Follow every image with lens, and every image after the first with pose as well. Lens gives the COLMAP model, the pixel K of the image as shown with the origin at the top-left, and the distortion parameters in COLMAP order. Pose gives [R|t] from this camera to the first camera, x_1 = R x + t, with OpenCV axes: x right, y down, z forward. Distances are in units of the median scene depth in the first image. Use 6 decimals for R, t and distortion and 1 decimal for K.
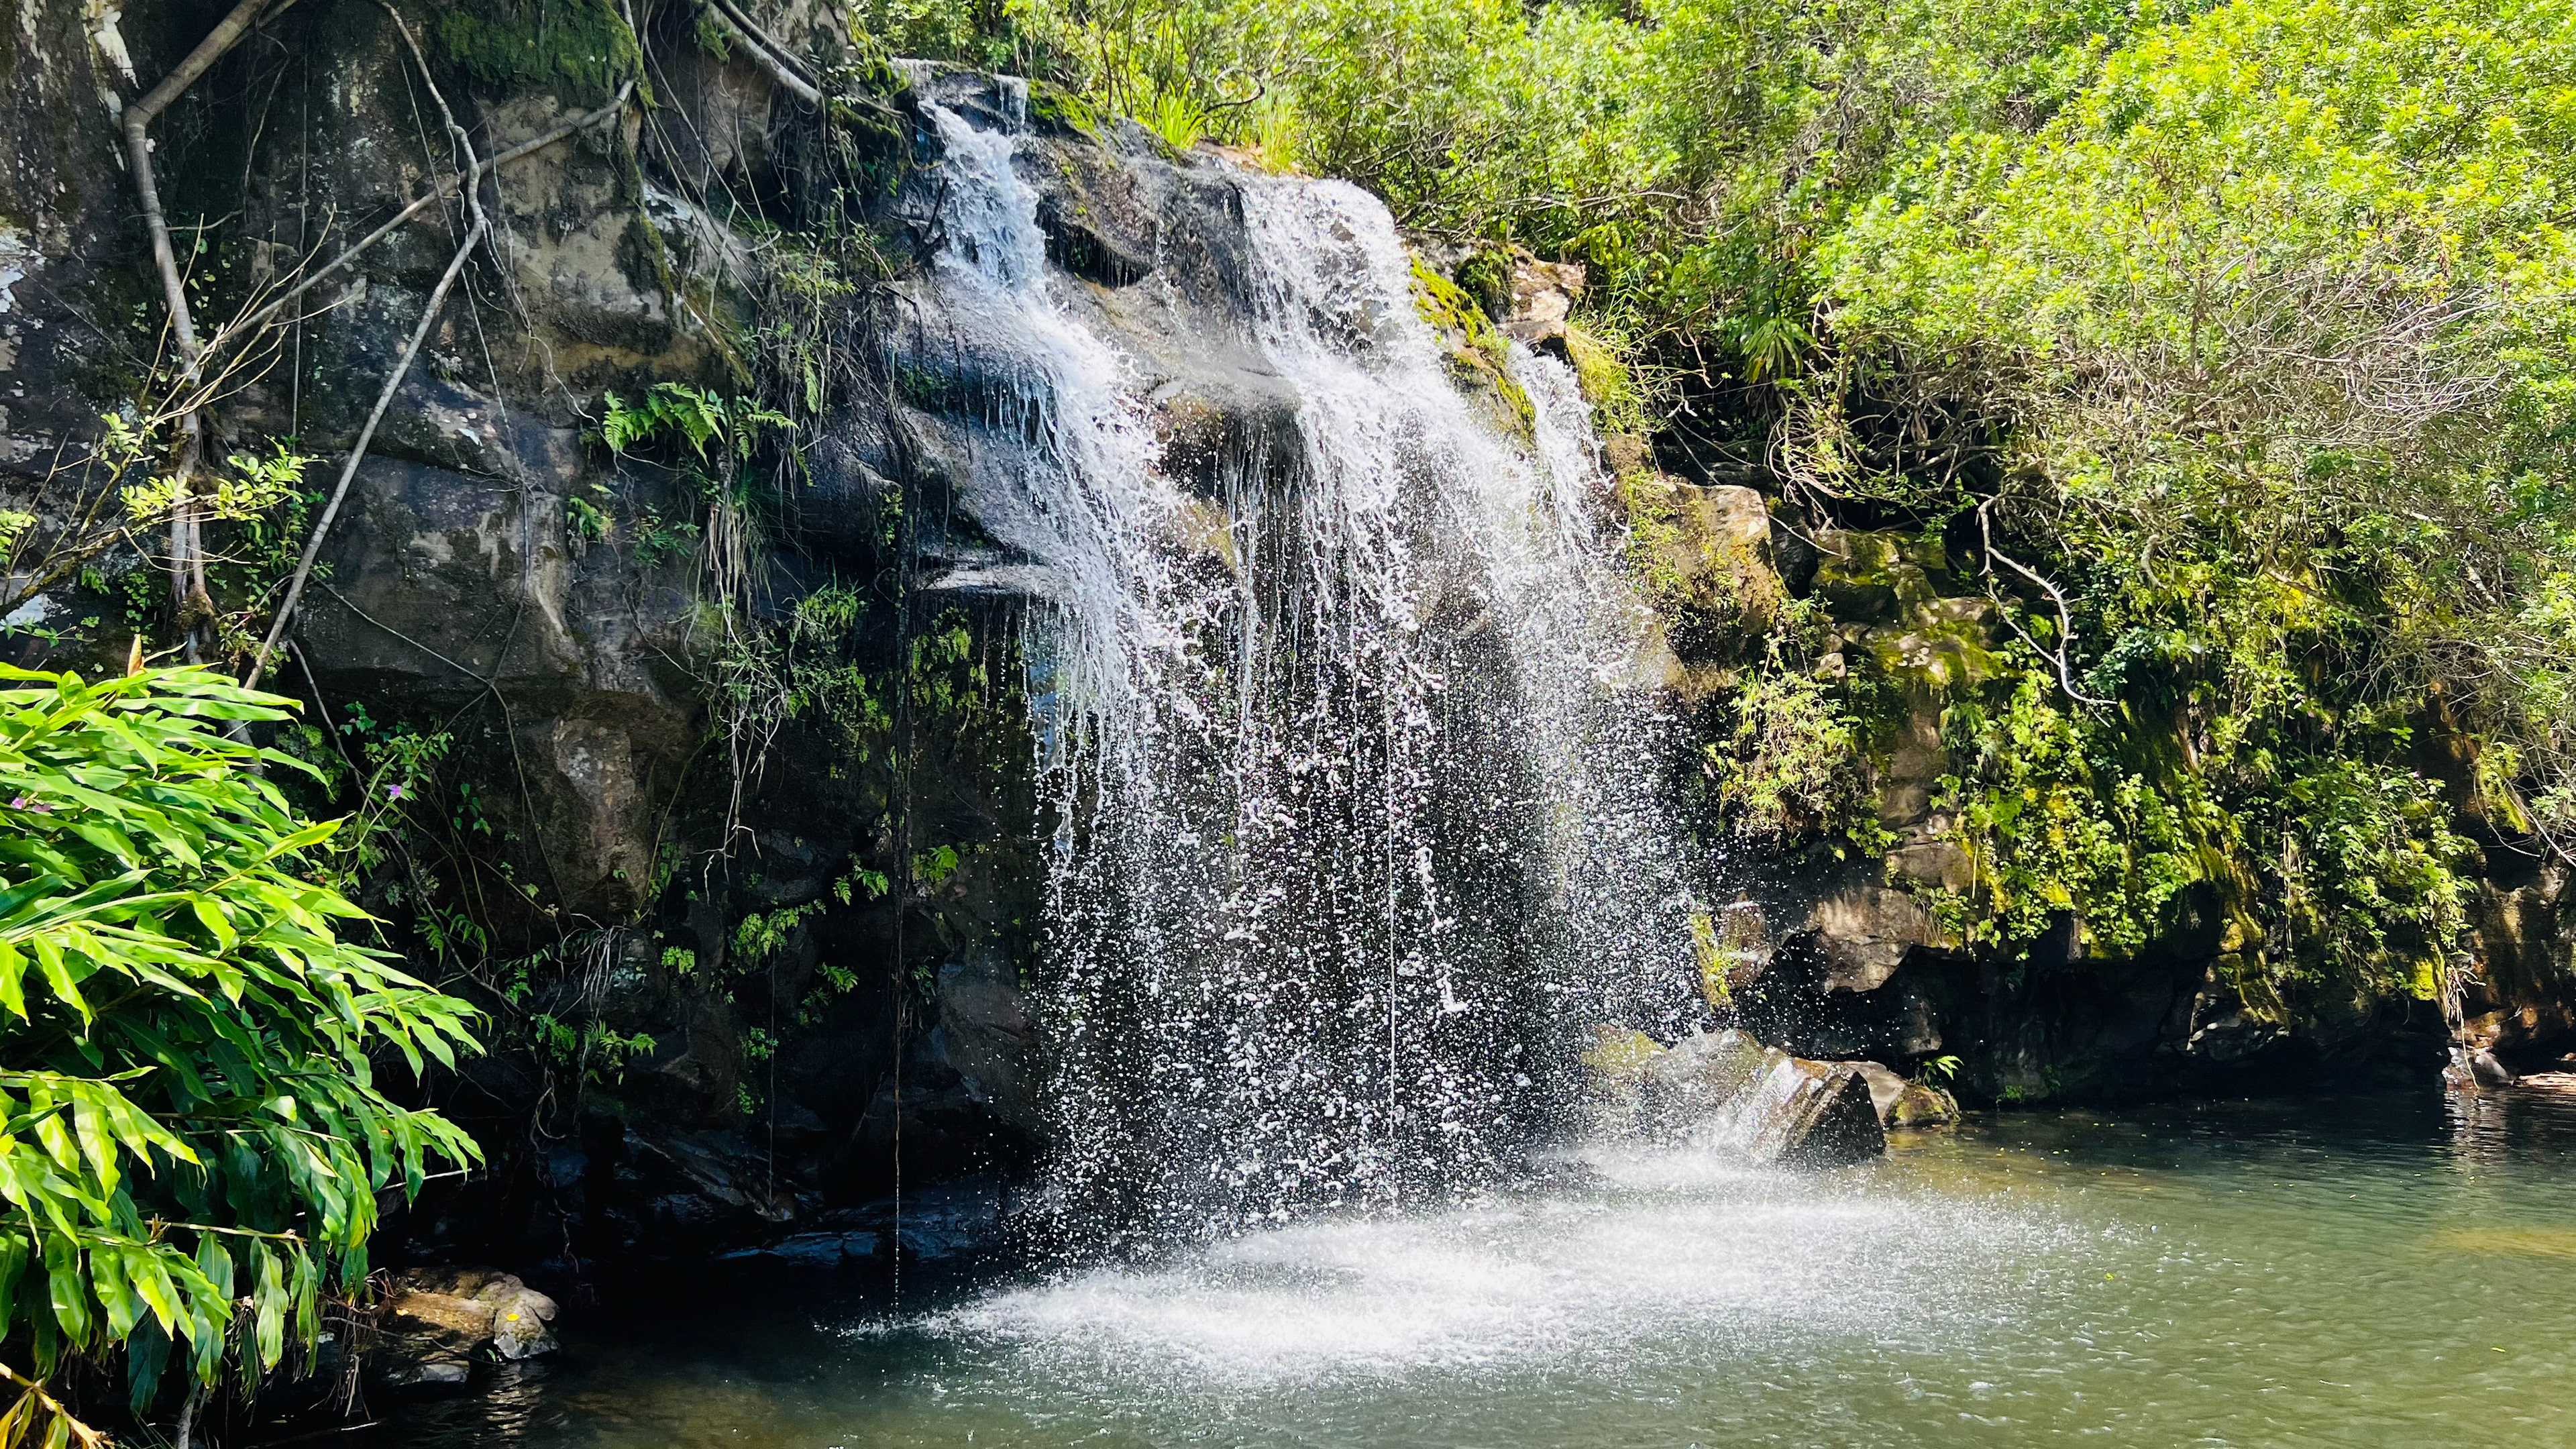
lens RADIAL K [[1942.9, 0, 1296.5], [0, 1942.9, 736.4], [0, 0, 1]] dist [0.041010, -0.049089]
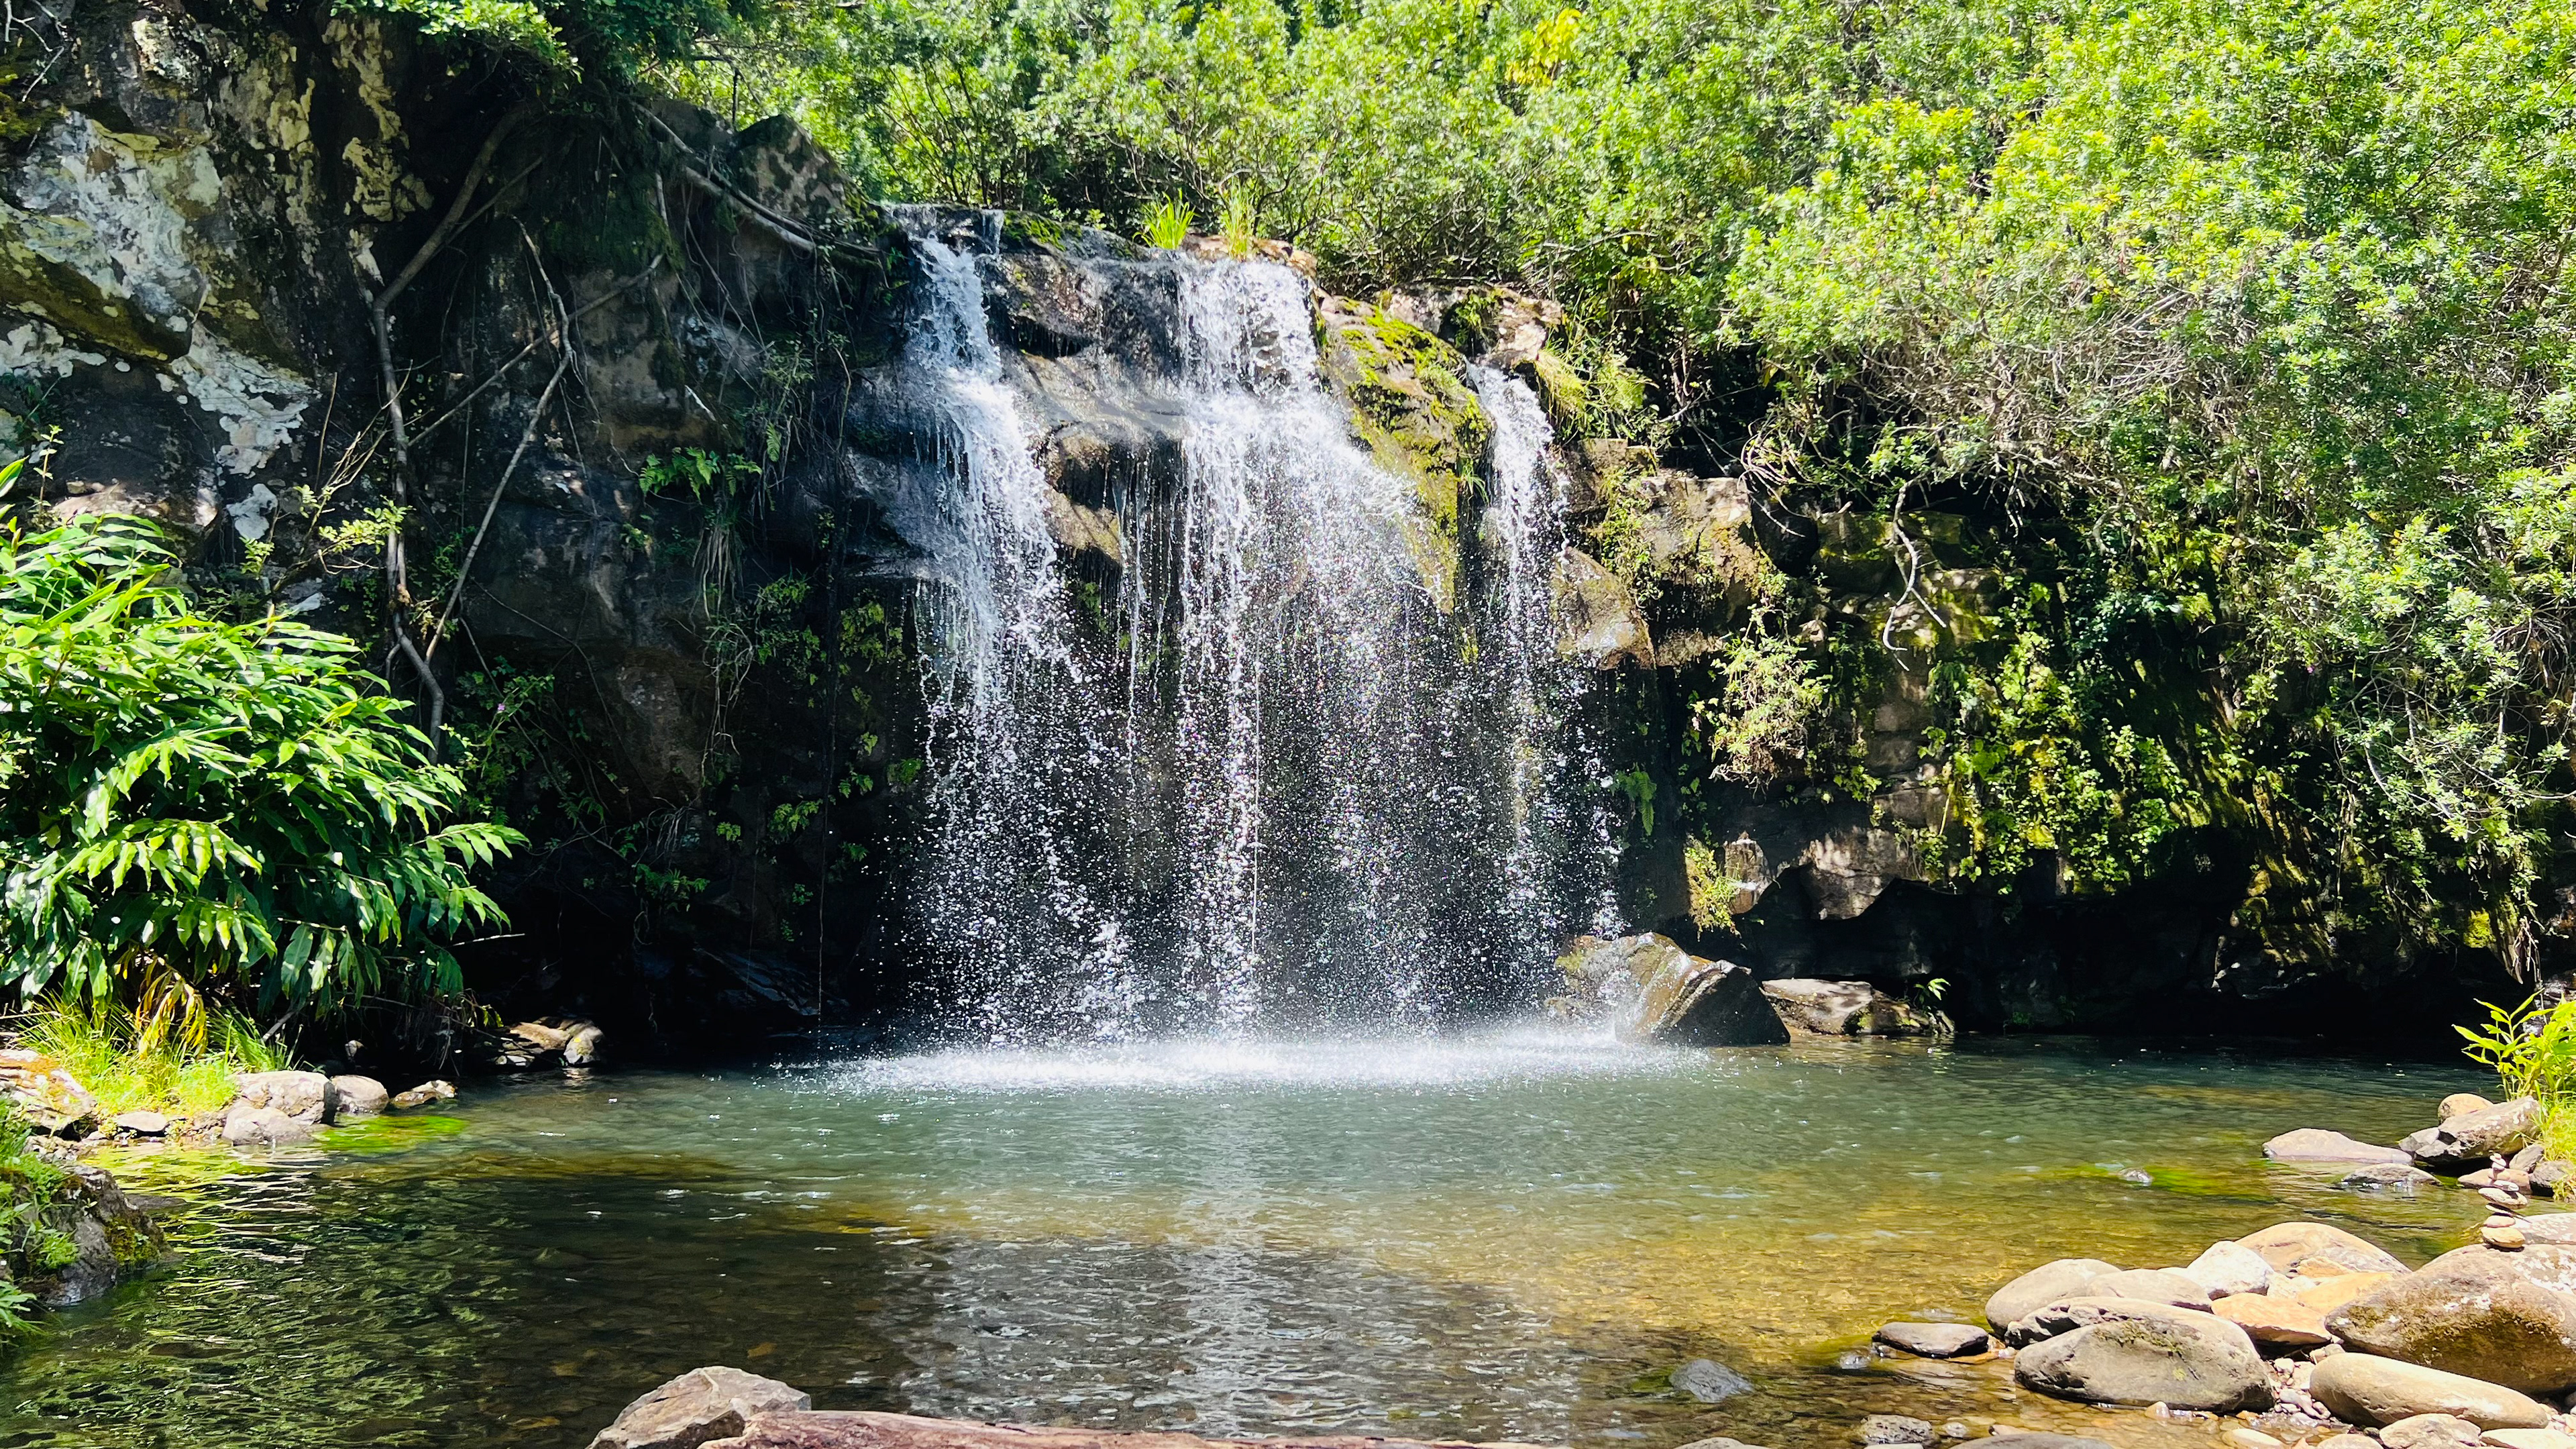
lens RADIAL K [[1942.9, 0, 1296.5], [0, 1942.9, 736.4], [0, 0, 1]] dist [0.041010, -0.049089]
pose [[0.959159, -0.006533, -0.282793, 0.451947], [0.004503, 0.999959, -0.007828, 0.048055], [0.282833, 0.006235, 0.959149, -0.267032]]
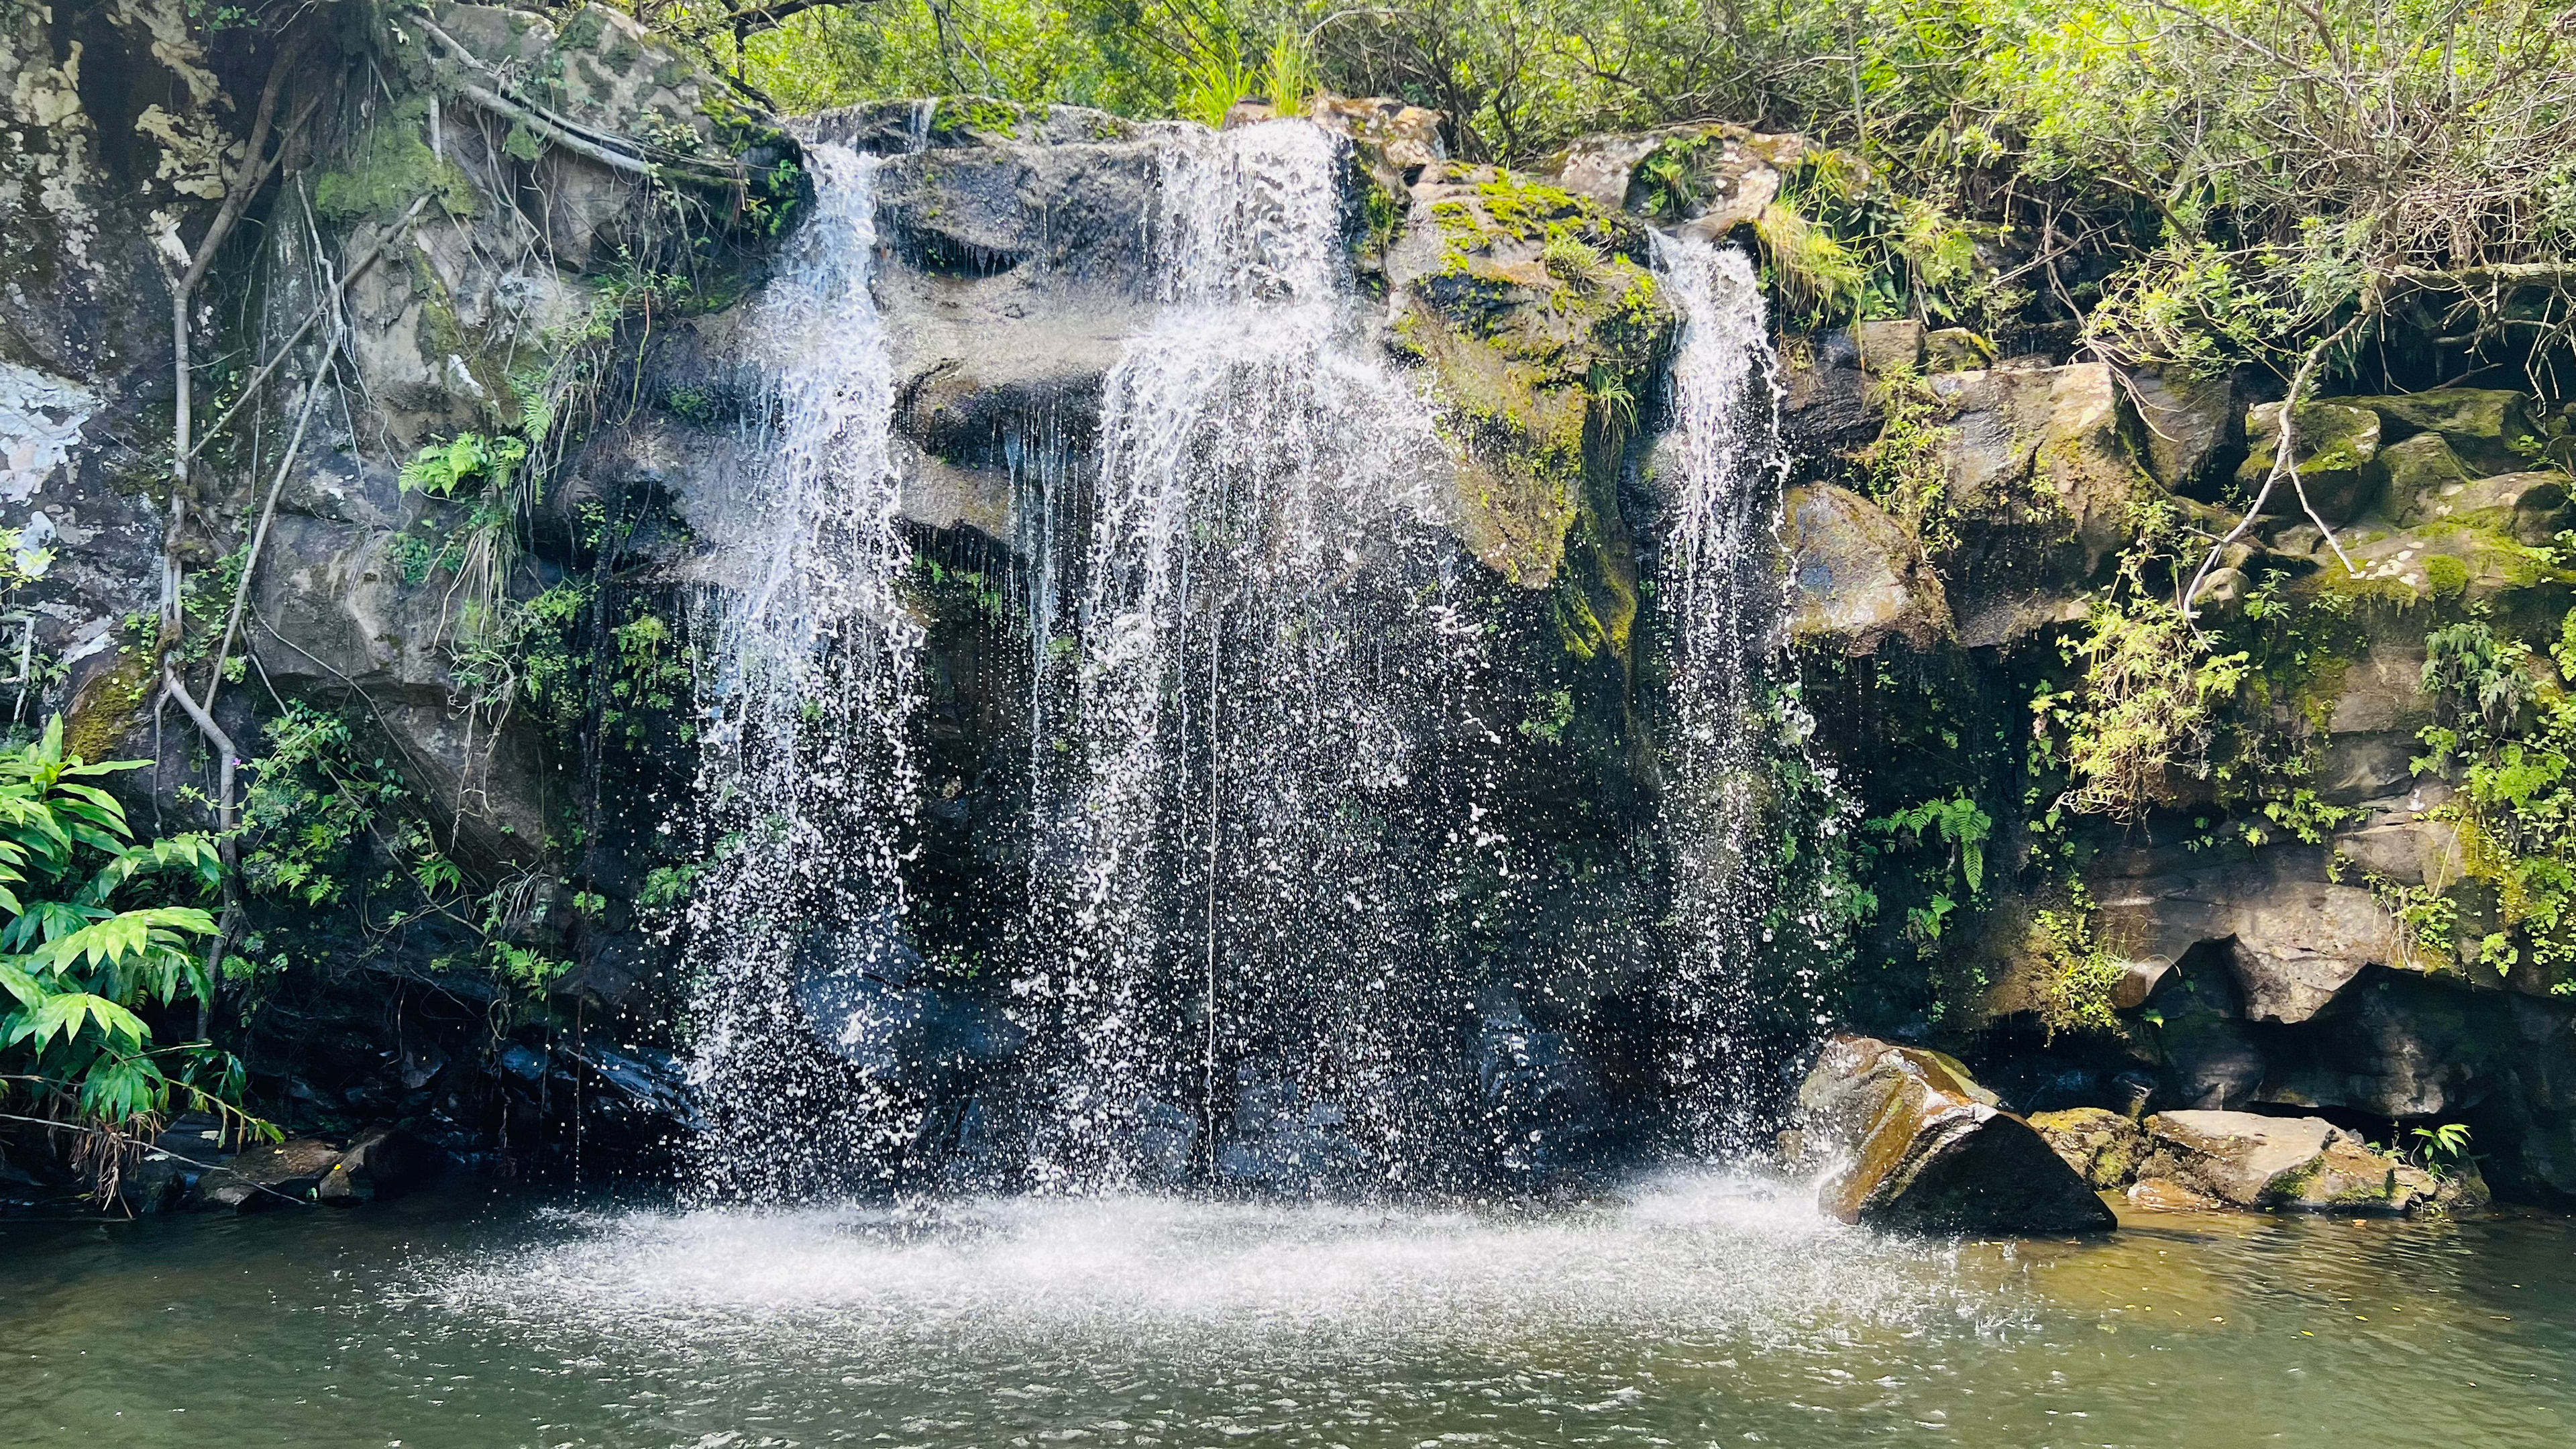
lens RADIAL K [[1942.9, 0, 1296.5], [0, 1942.9, 736.4], [0, 0, 1]] dist [0.041010, -0.049089]
pose [[0.784778, -0.020607, -0.619435, 0.677102], [0.024739, 0.999692, -0.001915, 0.021398], [0.619283, -0.013821, 0.785046, 0.276649]]
